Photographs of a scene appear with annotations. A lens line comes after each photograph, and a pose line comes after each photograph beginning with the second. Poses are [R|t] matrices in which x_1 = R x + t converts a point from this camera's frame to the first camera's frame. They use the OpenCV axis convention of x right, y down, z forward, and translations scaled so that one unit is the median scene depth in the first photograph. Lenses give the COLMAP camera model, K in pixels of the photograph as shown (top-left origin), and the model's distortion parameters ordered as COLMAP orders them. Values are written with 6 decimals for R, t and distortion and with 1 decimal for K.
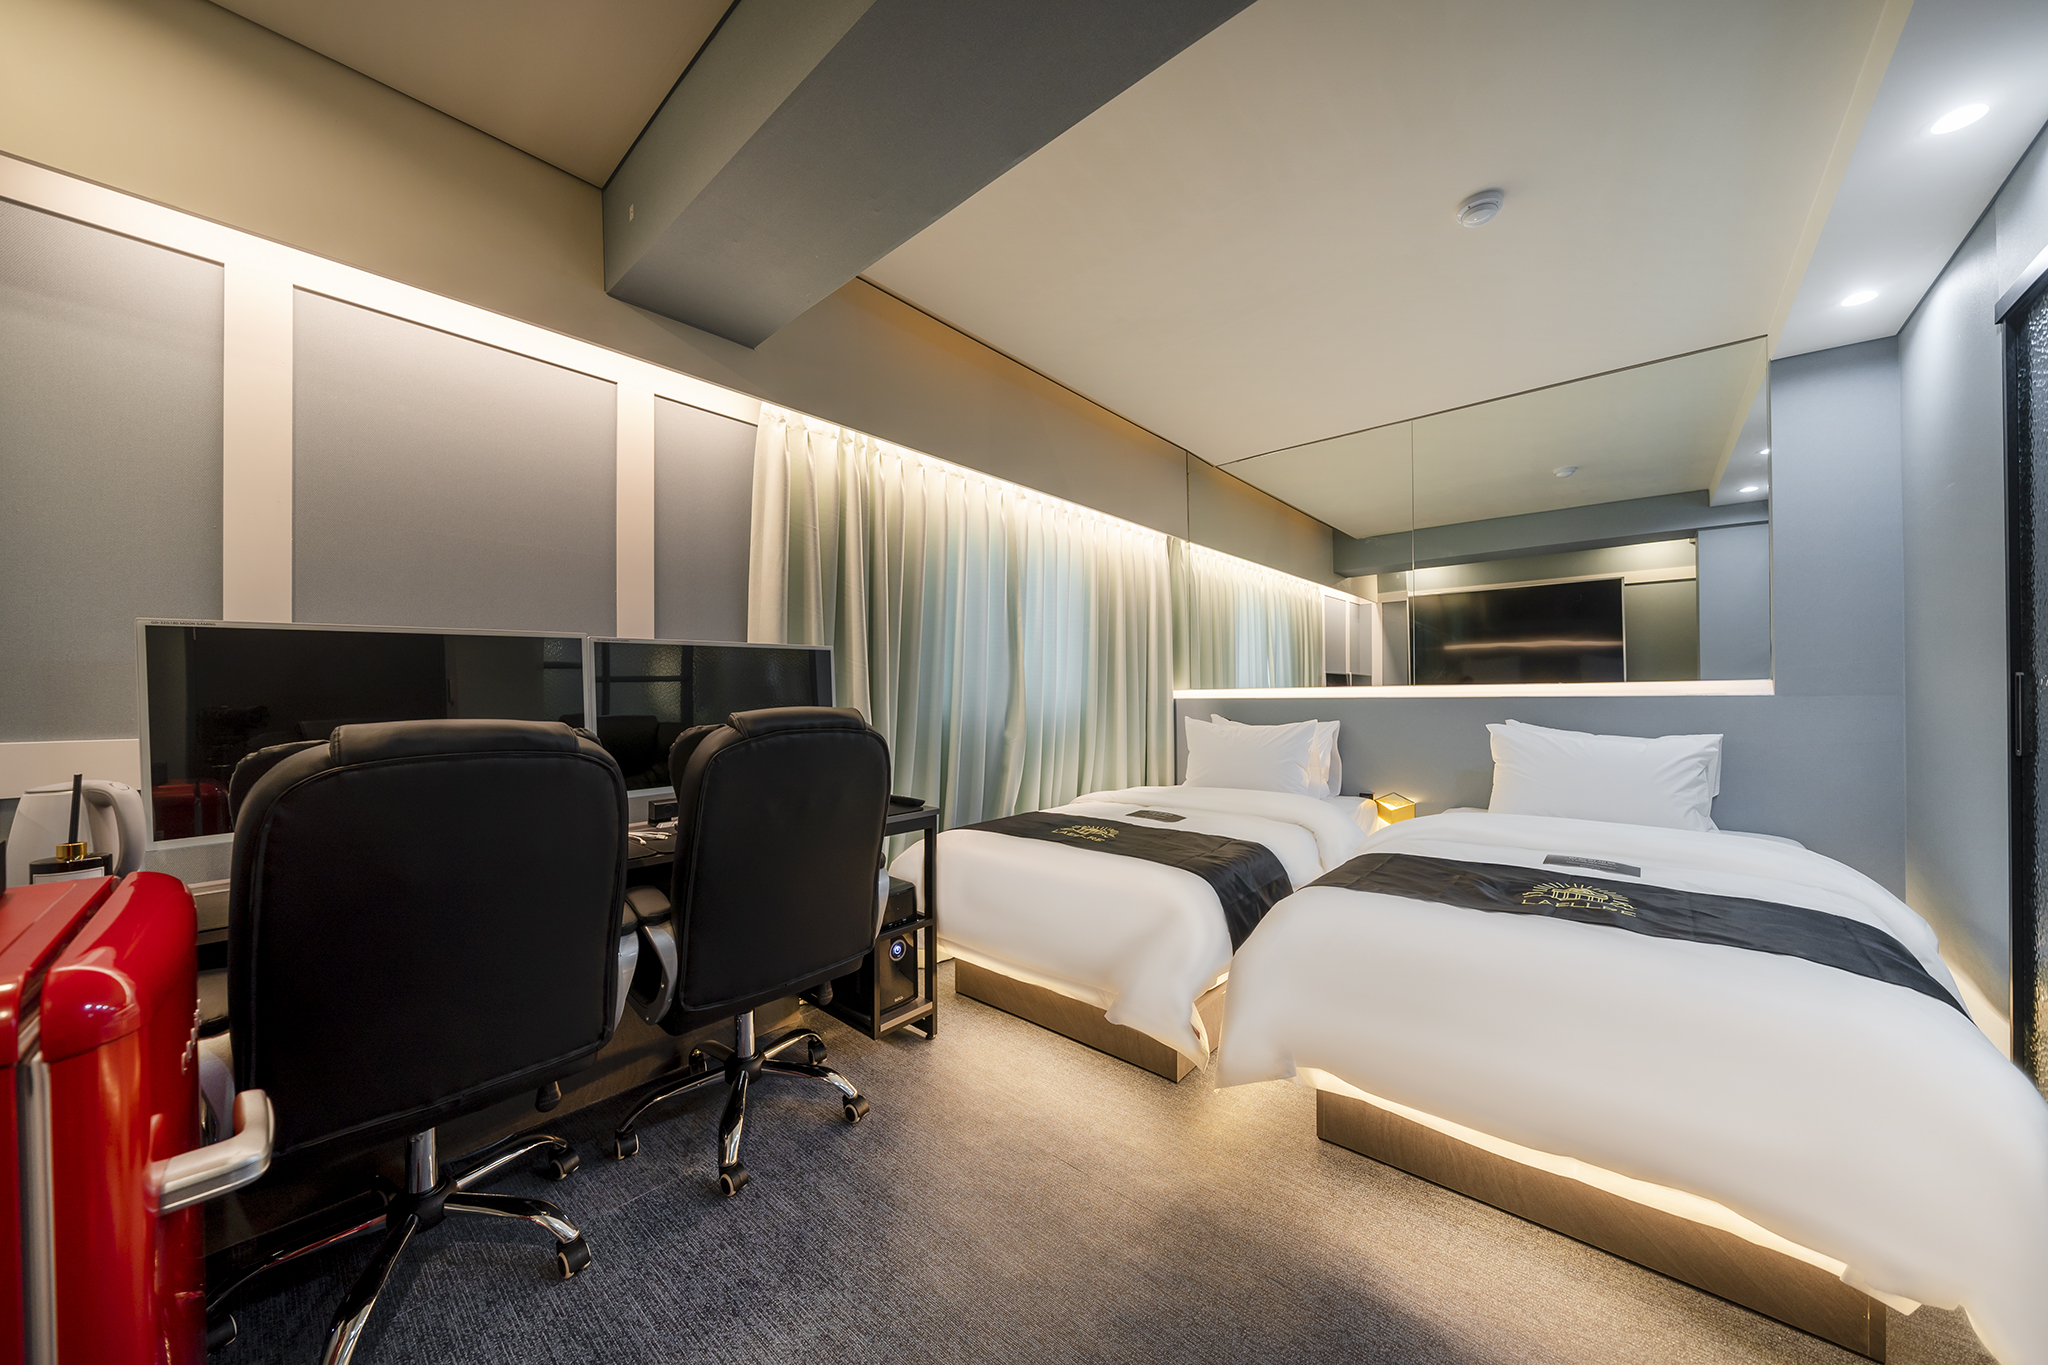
lens RADIAL K [[703.3, 0, 1024.3], [0, 703.3, 693.1], [0, 0, 1]] dist [-0.000255, 0.000098]
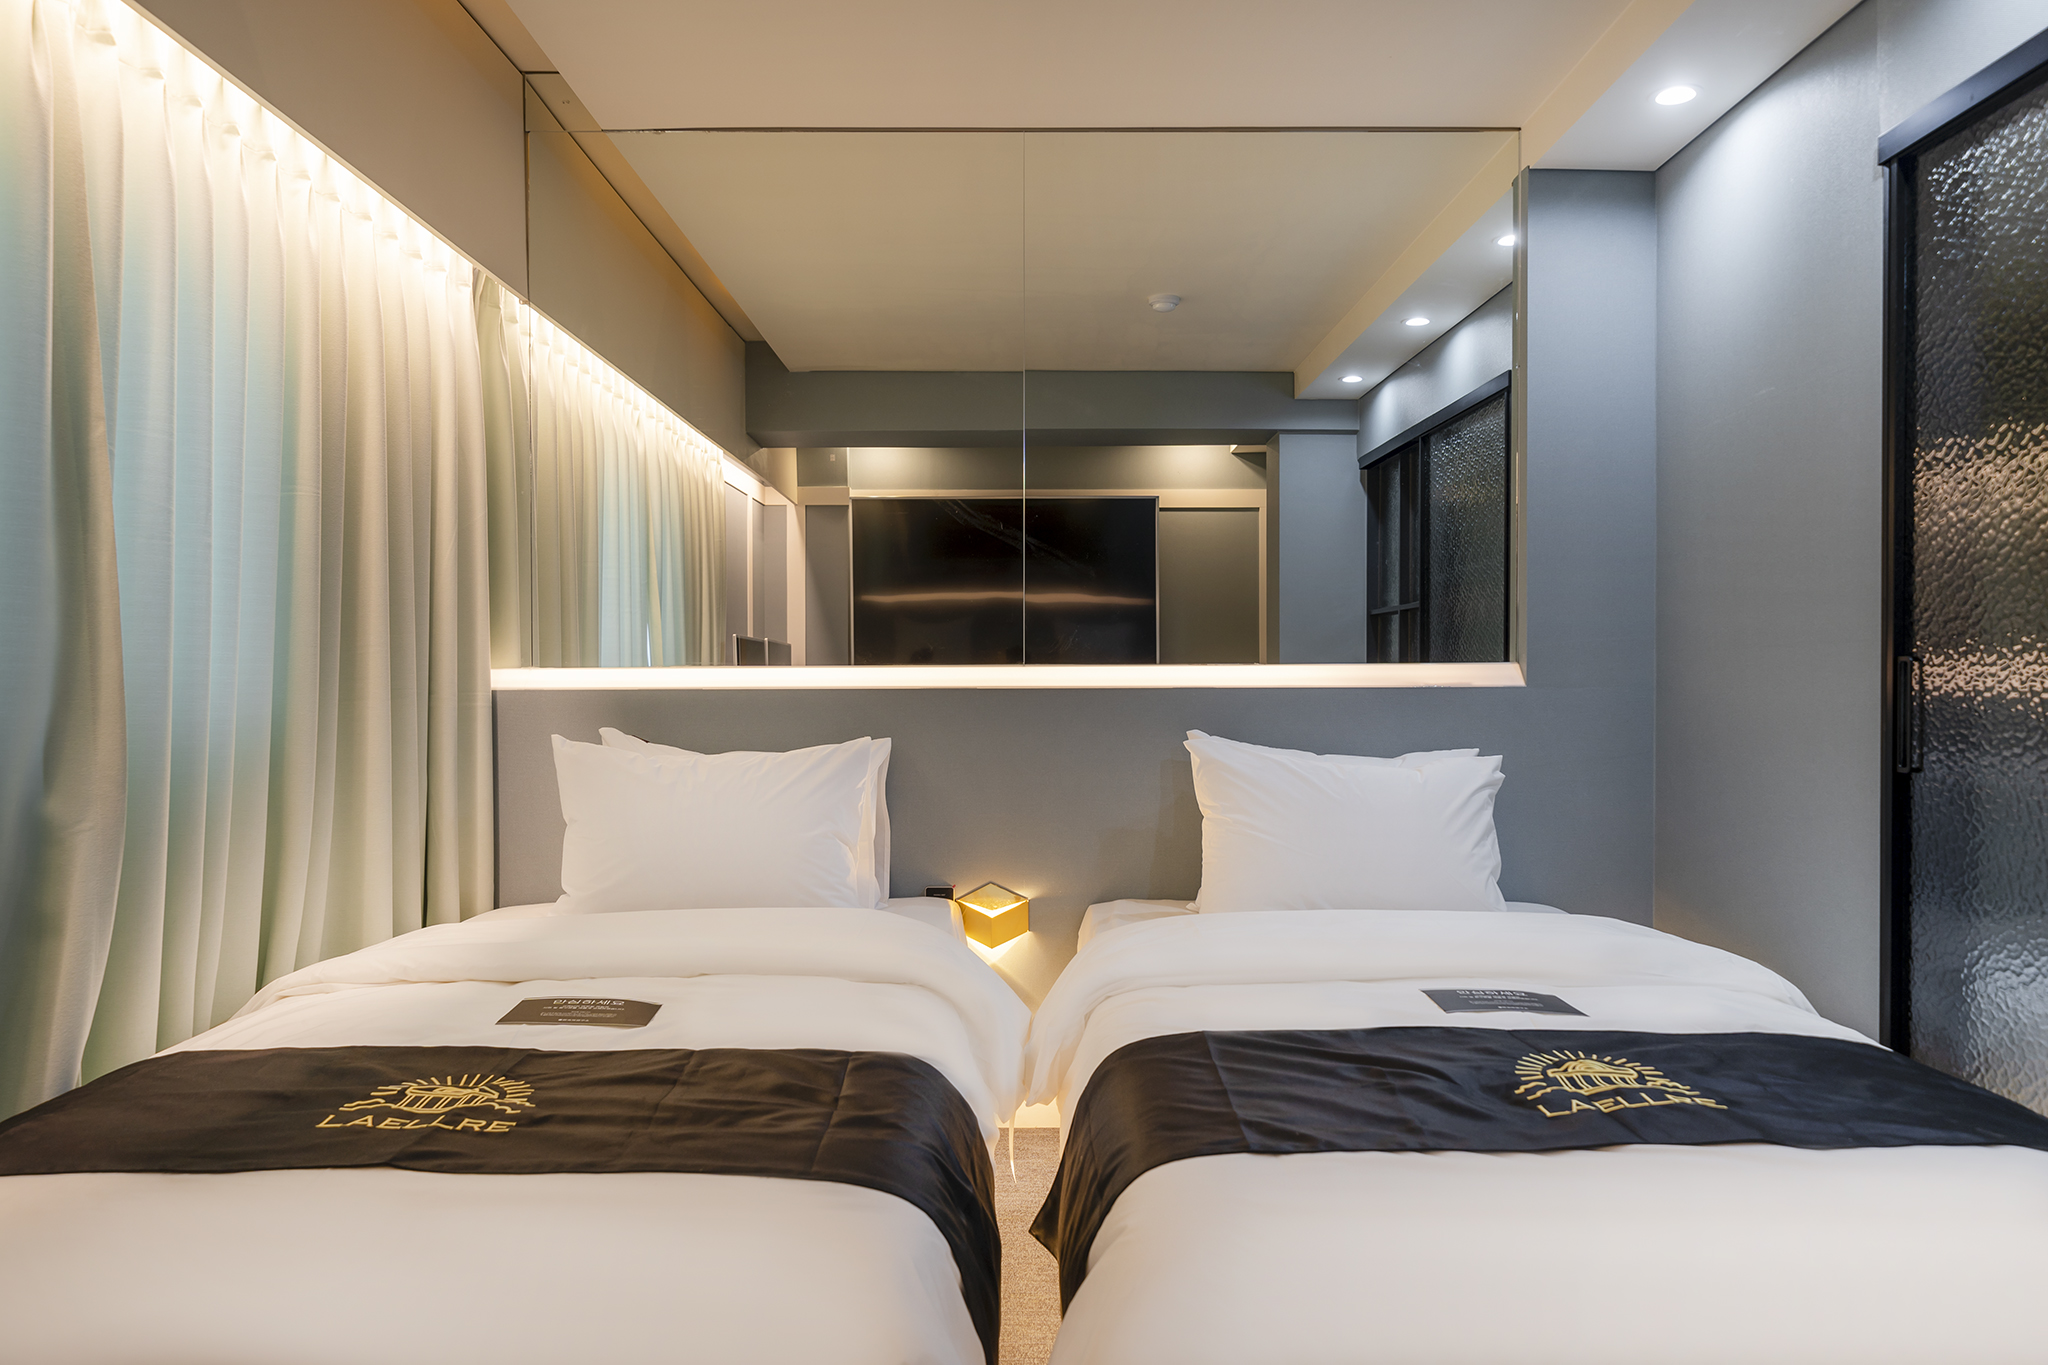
lens RADIAL K [[1384.4, 0, 1026.8], [0, 1384.4, 694.7], [0, 0, 1]] dist [0.007058, 0.000738]
pose [[0.749727, -0.001301, 0.661746, -0.076248], [-0.007252, 0.999922, 0.010182, 0.000359], [-0.661708, -0.012433, 0.749659, 0.203716]]
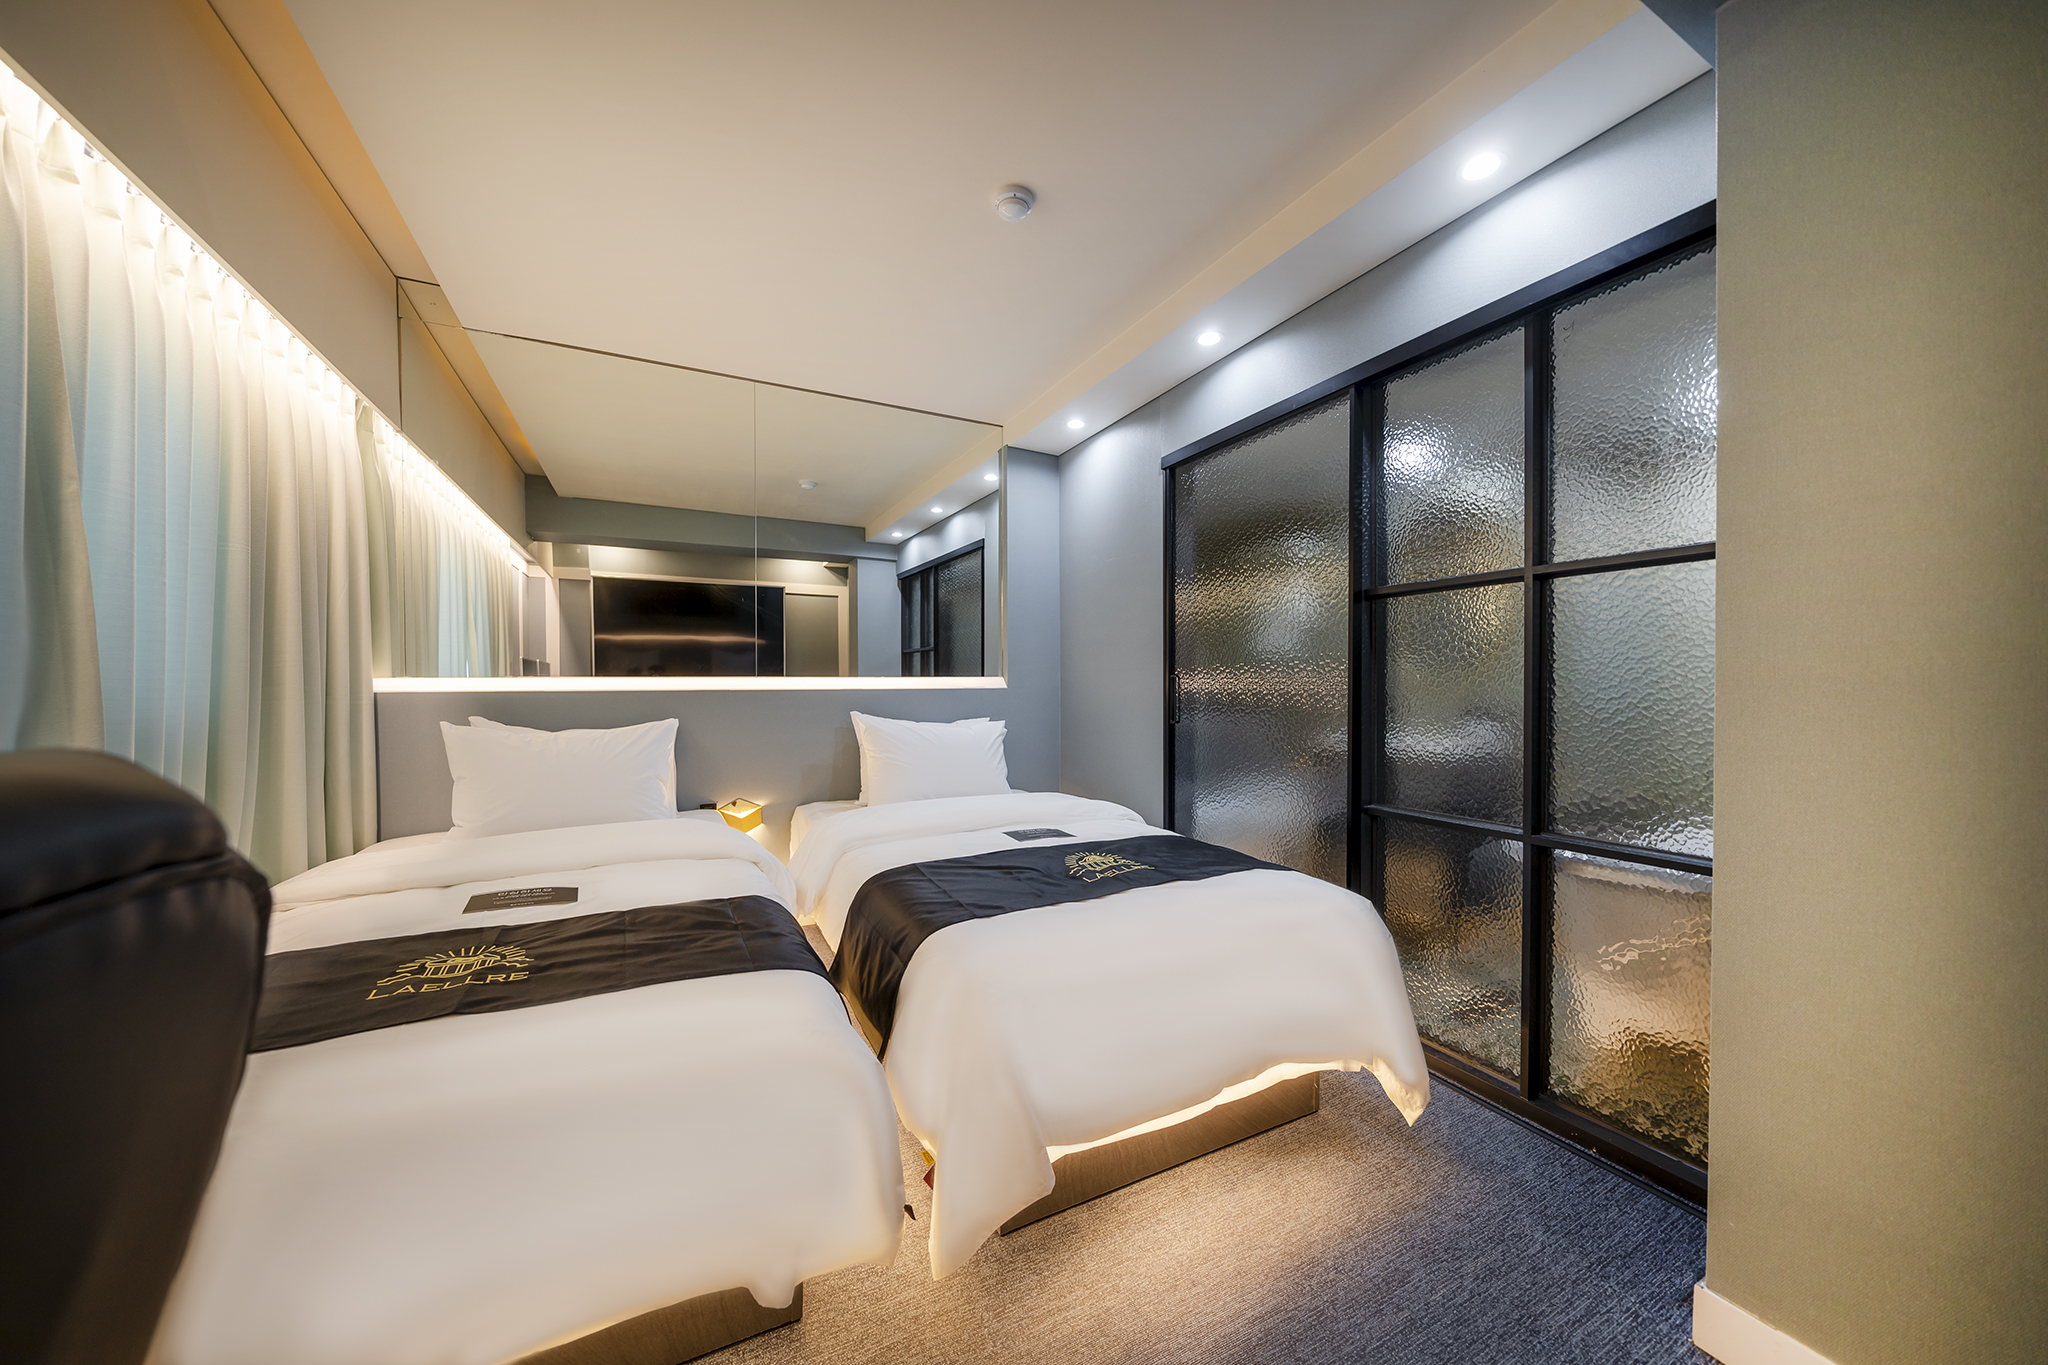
lens RADIAL K [[703.3, 0, 1024.3], [0, 703.3, 693.1], [0, 0, 1]] dist [-0.000255, 0.000098]
pose [[0.365486, -0.005487, 0.930801, -0.127996], [-0.005072, 0.999956, 0.007886, 0.000974], [-0.930803, -0.007604, 0.365442, 0.273524]]
